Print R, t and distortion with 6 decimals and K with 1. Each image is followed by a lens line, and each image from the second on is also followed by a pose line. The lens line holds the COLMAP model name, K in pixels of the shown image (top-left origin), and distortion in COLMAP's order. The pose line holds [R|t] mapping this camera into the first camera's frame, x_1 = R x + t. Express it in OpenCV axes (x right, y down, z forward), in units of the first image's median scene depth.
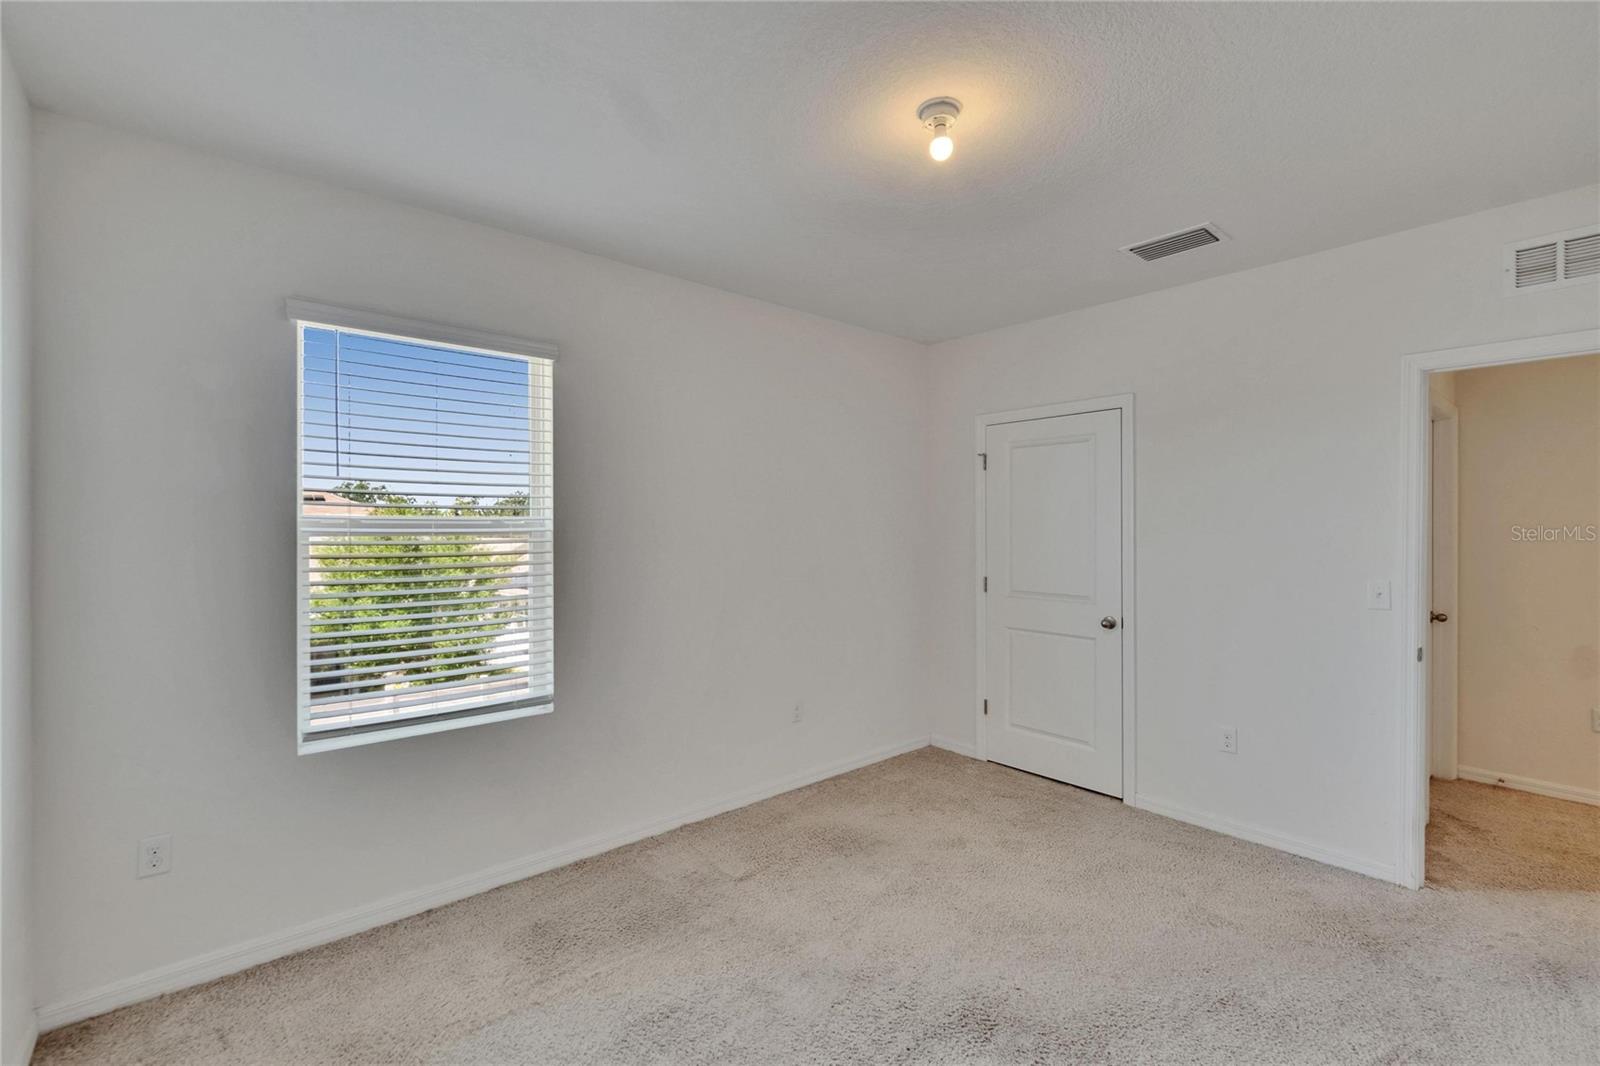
lens RADIAL K [[709.8, 0, 788.9], [0, 709.8, 530.3], [0, 0, 1]] dist [-0.003340, -0.000332]
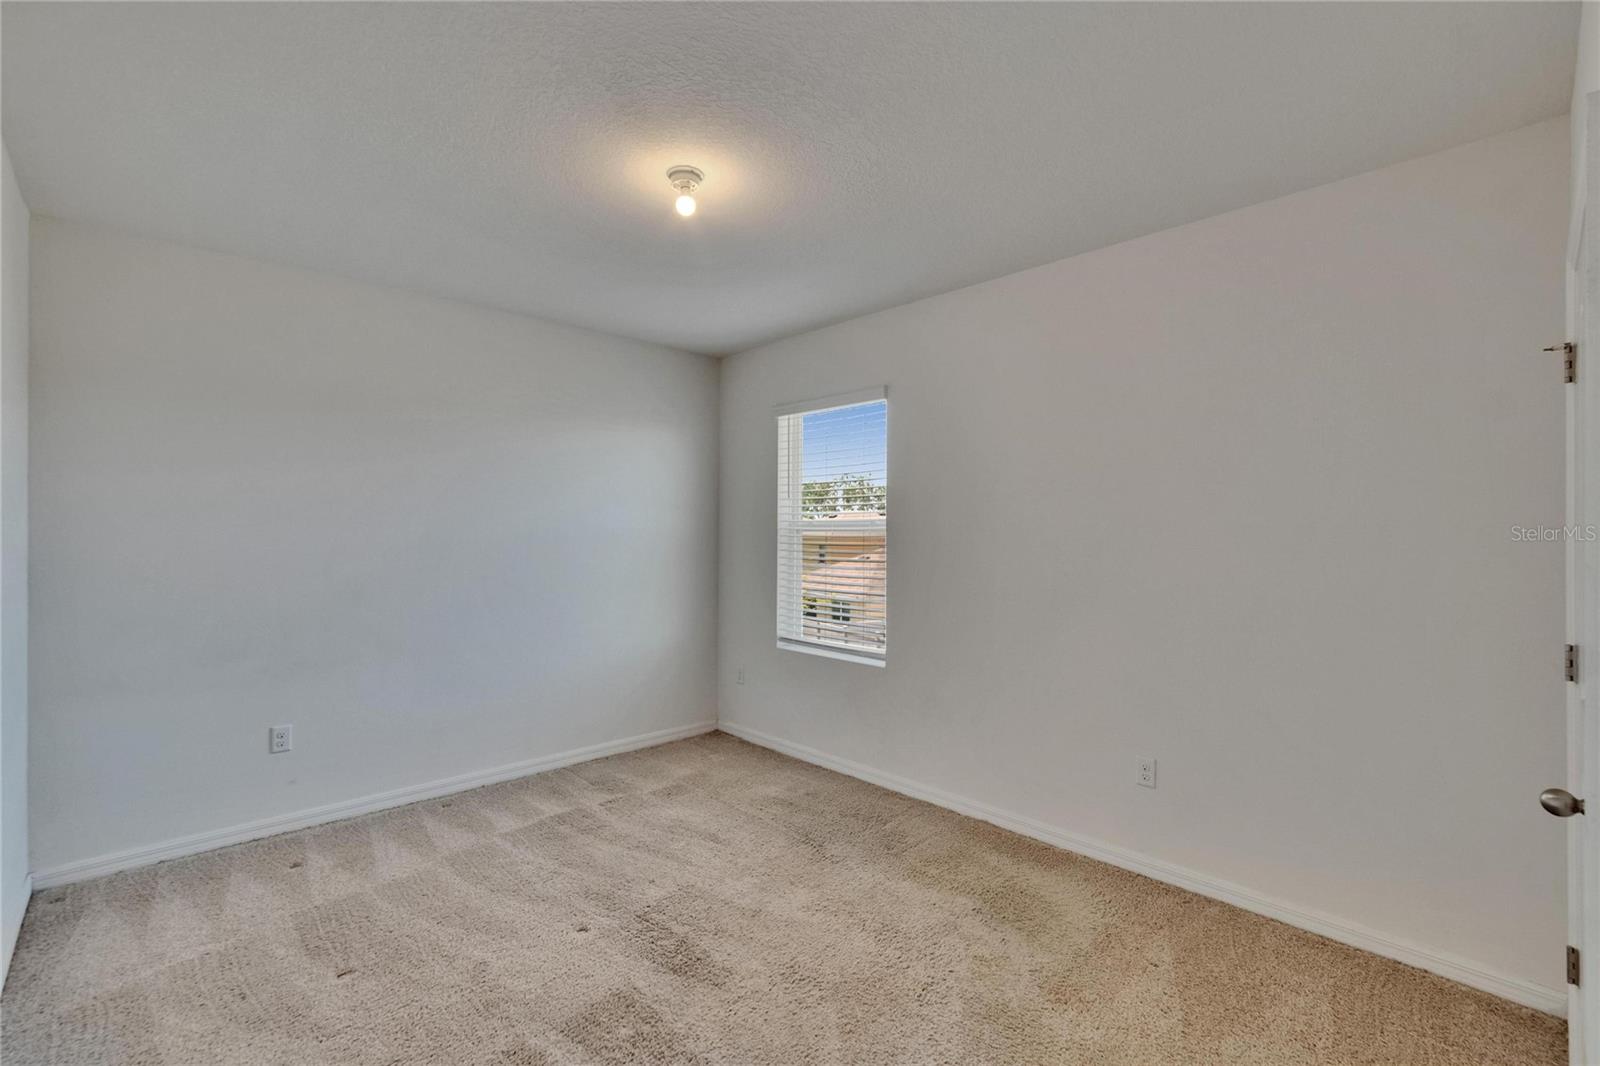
lens RADIAL K [[709.8, 0, 788.9], [0, 709.8, 530.3], [0, 0, 1]] dist [-0.003340, -0.000332]
pose [[0.034534, -0.003036, -0.999399, 0.914751], [-0.012516, 0.999916, -0.003470, 0.009436], [0.999325, 0.012629, 0.034494, 0.731888]]
